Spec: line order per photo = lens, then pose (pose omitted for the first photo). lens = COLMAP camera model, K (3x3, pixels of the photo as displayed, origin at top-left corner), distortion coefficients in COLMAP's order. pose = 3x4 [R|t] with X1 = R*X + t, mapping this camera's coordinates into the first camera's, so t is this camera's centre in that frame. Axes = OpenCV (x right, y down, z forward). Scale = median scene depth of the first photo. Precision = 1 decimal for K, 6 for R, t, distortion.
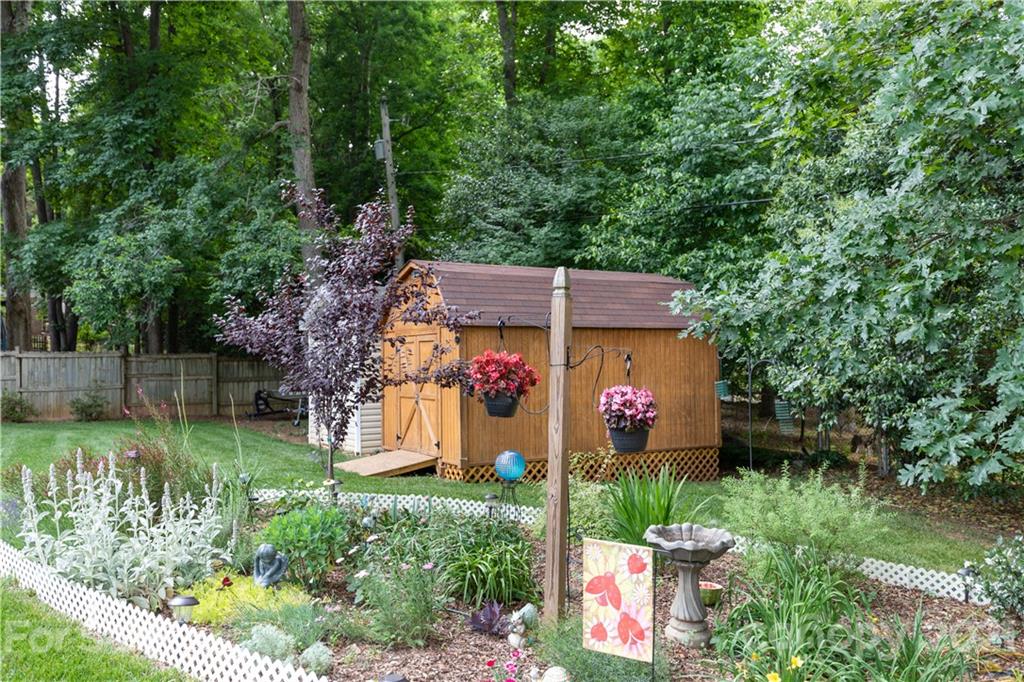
lens RADIAL K [[842.7, 0, 508.5], [0, 842.7, 336.7], [0, 0, 1]] dist [-0.003374, 0.011251]
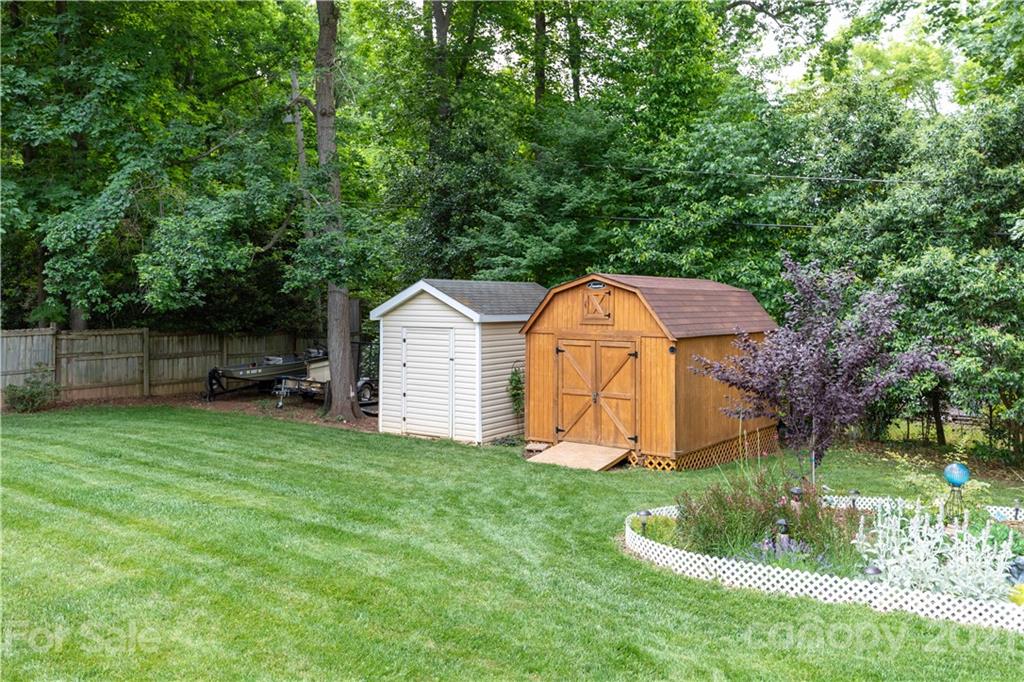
lens RADIAL K [[834.9, 0, 510.7], [0, 834.9, 291.8], [0, 0, 1]] dist [0.003087, -0.004344]
pose [[0.917768, 0.018194, 0.396701, -1.595417], [-0.025106, 0.999610, 0.012237, -0.186540], [-0.396323, -0.021190, 0.917866, 0.067798]]
